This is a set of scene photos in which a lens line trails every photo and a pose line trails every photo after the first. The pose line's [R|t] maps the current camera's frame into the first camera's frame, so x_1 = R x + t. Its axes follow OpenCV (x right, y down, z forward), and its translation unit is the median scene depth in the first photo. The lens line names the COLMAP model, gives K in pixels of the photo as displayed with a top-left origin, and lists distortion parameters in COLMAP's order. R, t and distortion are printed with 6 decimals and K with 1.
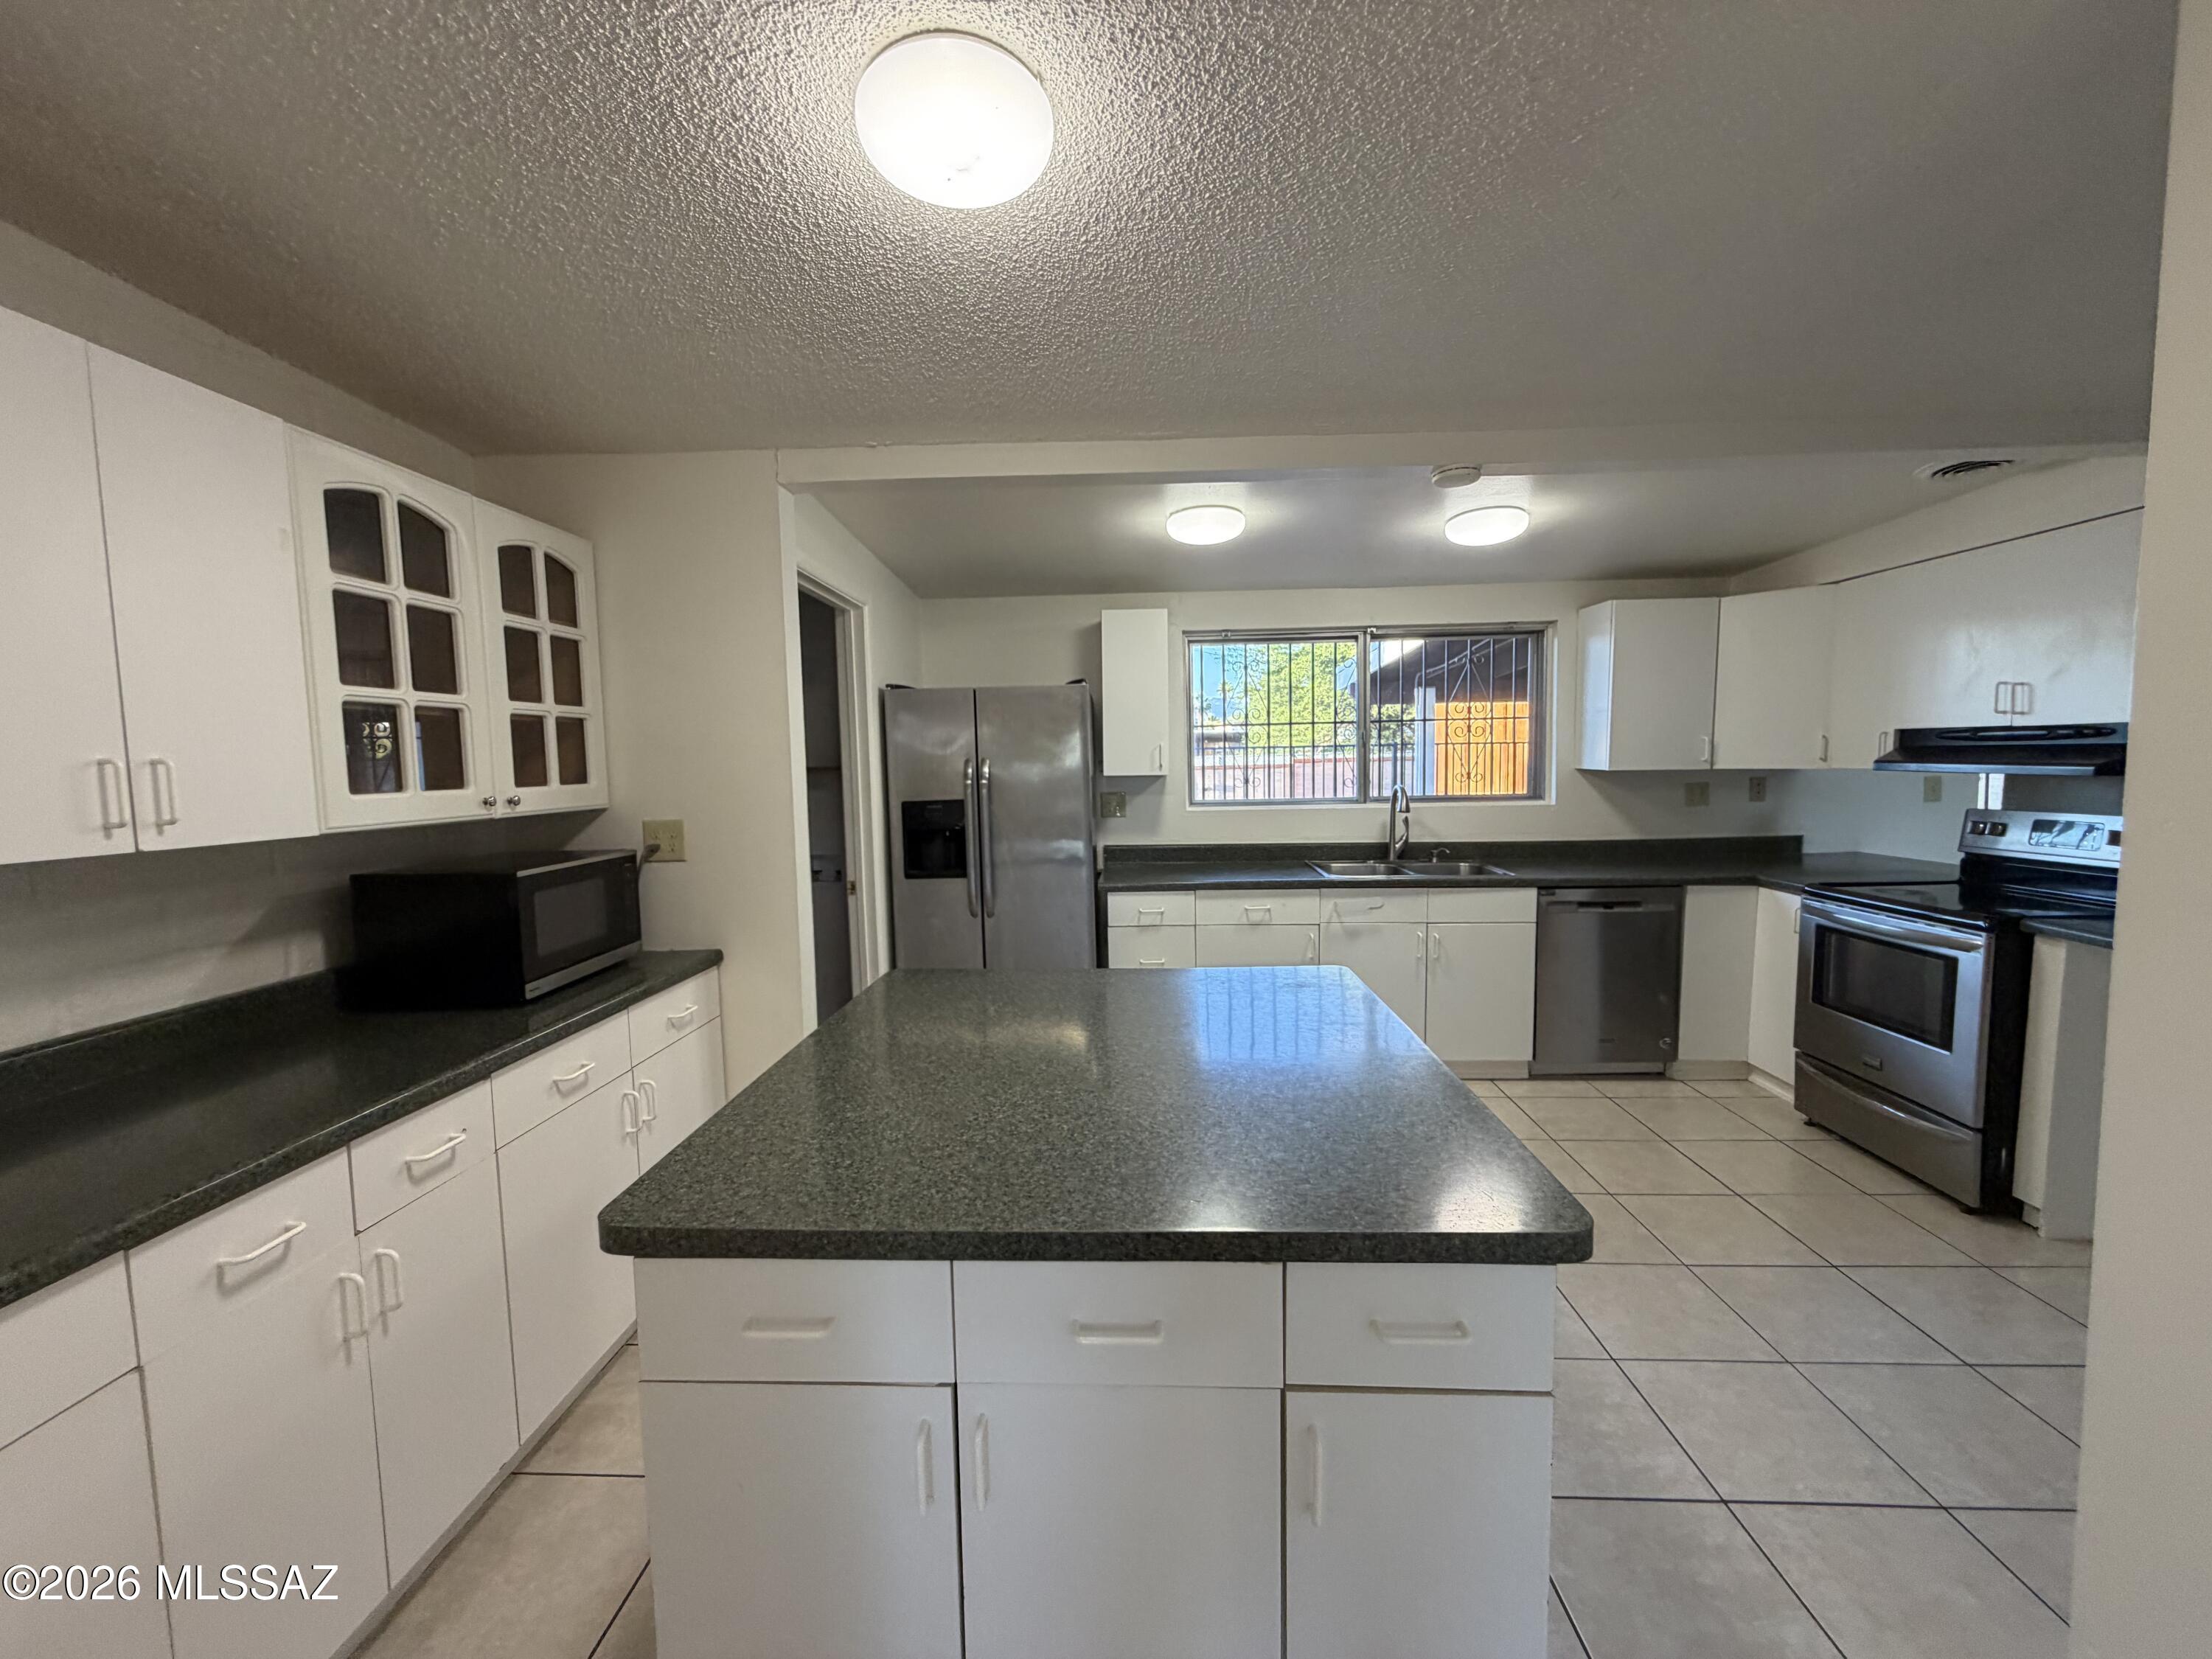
lens RADIAL K [[883.8, 0, 1103.7], [0, 883.8, 837.7], [0, 0, 1]] dist [-0.002736, -0.000105]
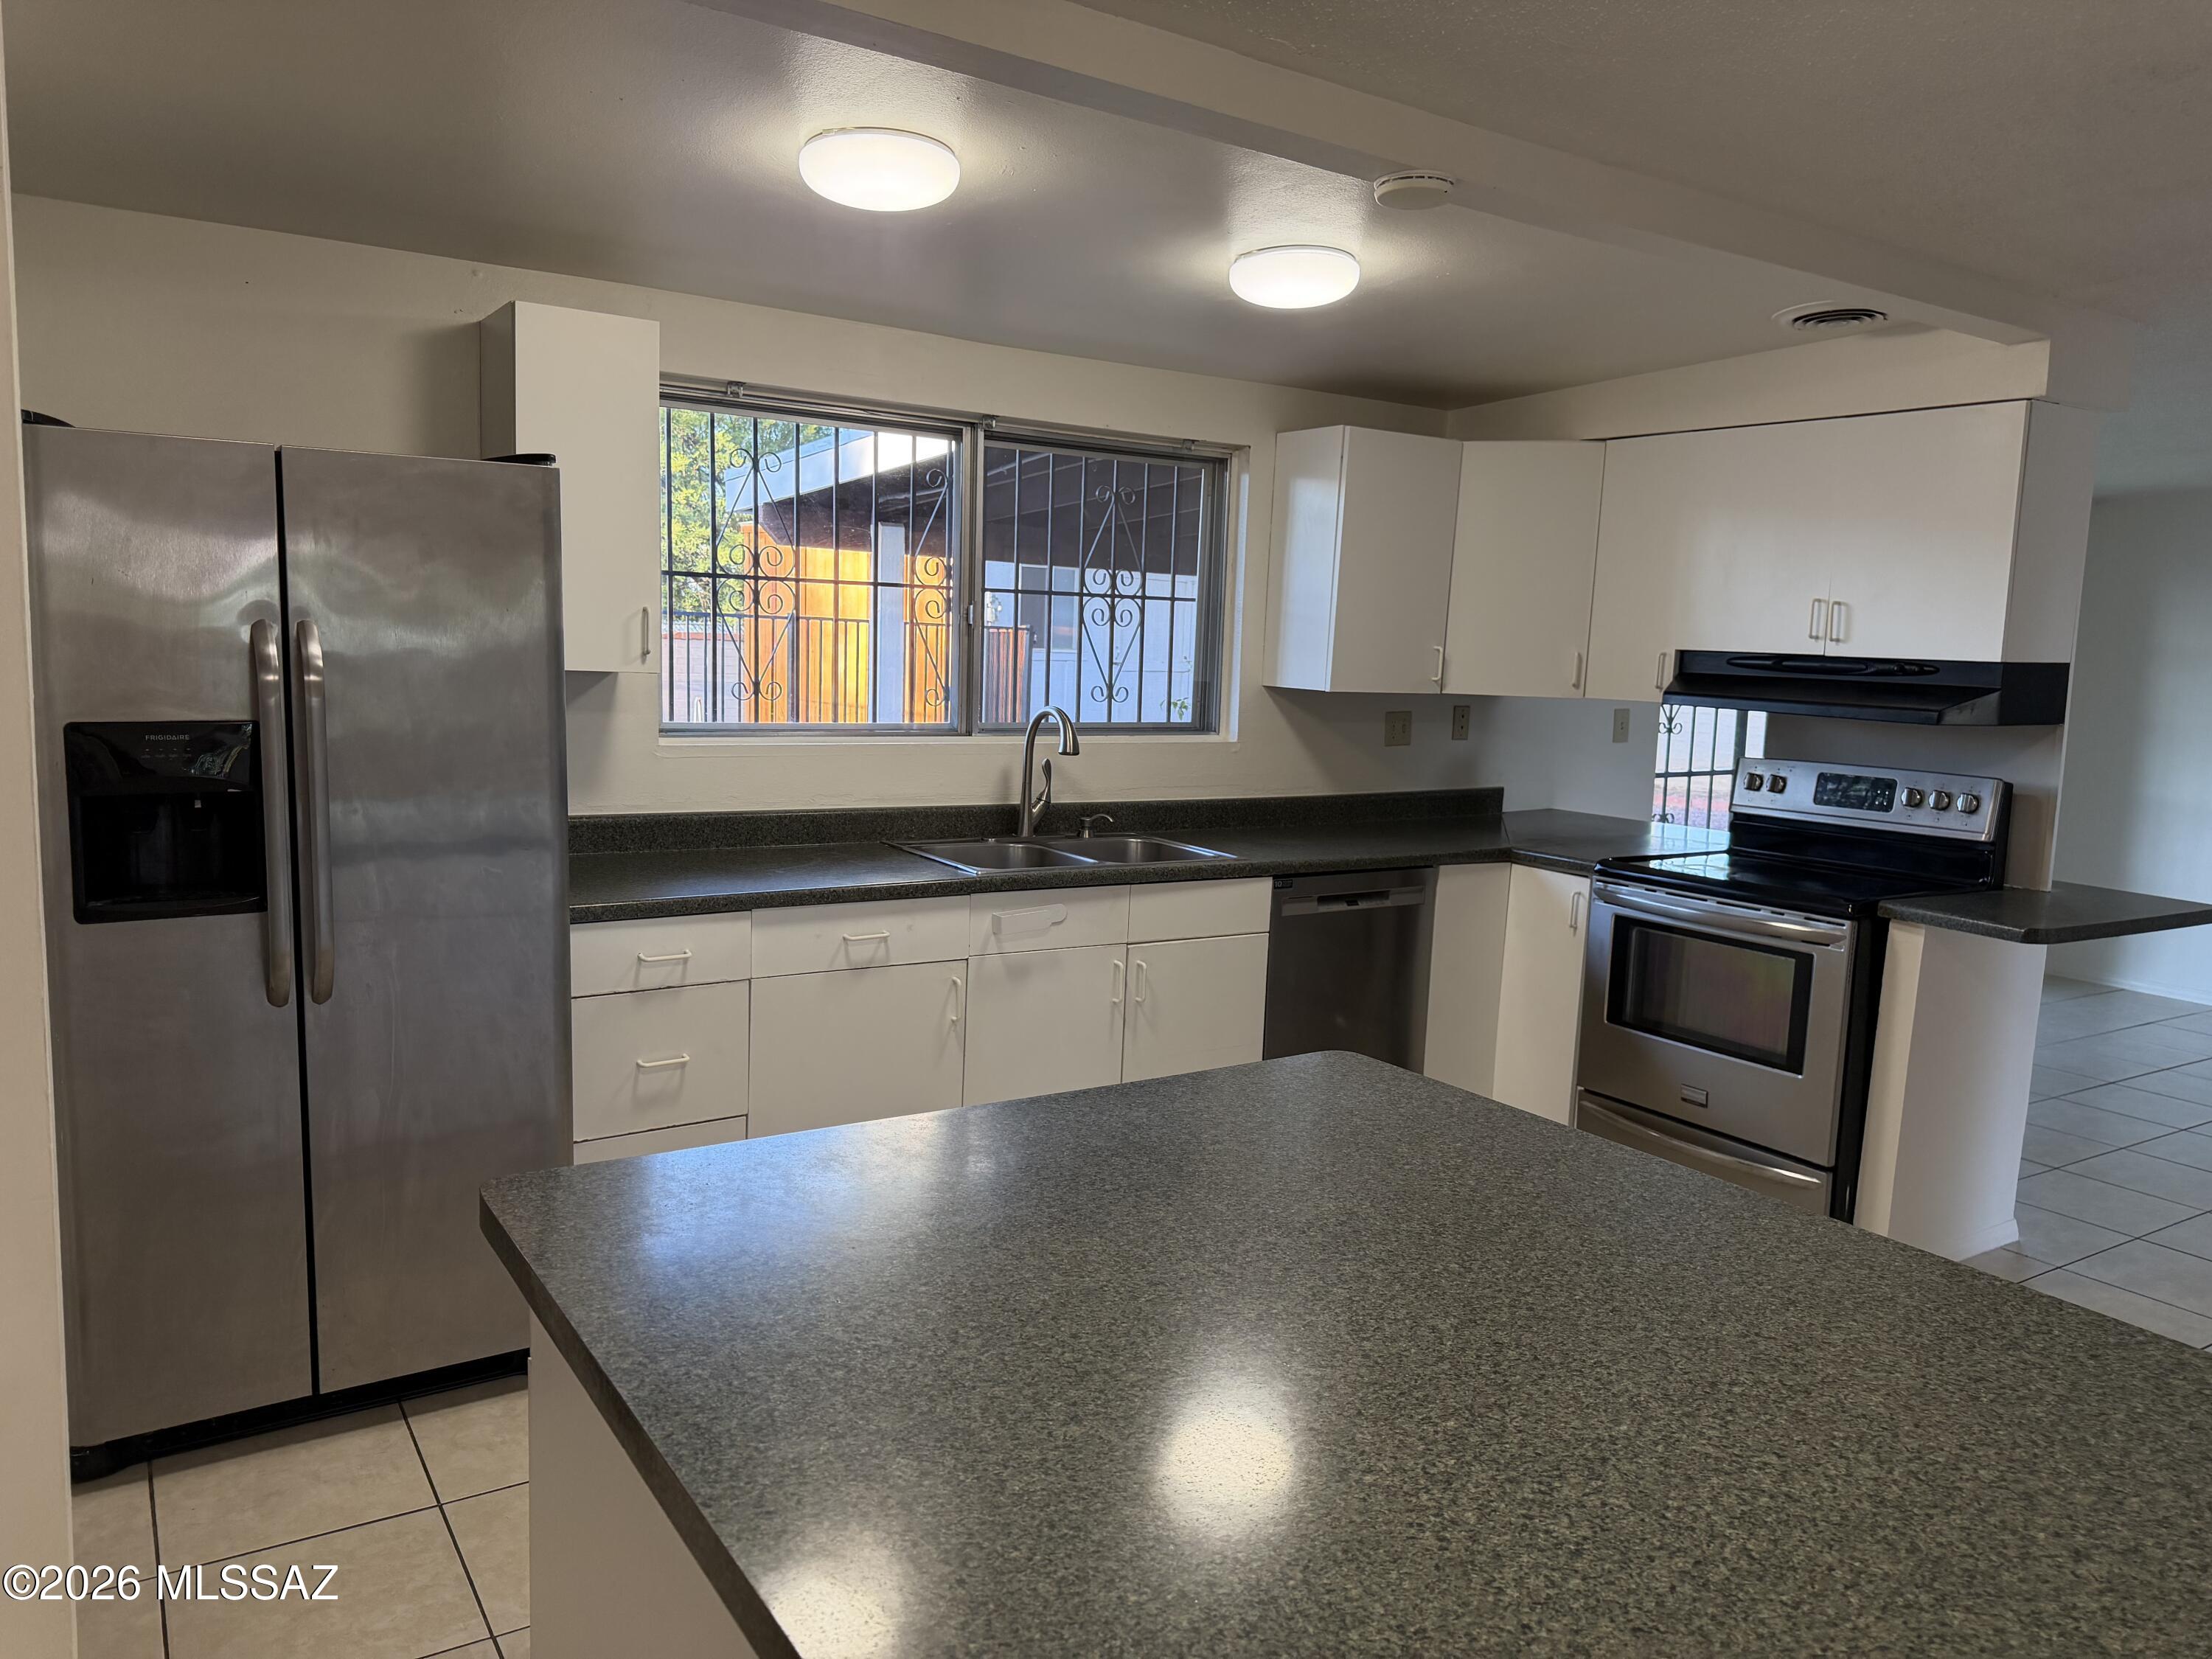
lens RADIAL K [[1561.0, 0, 1107.2], [0, 1561.0, 832.6], [0, 0, 1]] dist [0.044014, -0.002815]
pose [[0.808652, -0.023754, 0.587808, -0.250559], [0.000520, 0.999213, 0.039664, -0.018669], [-0.588288, -0.031768, 0.808027, 0.171256]]
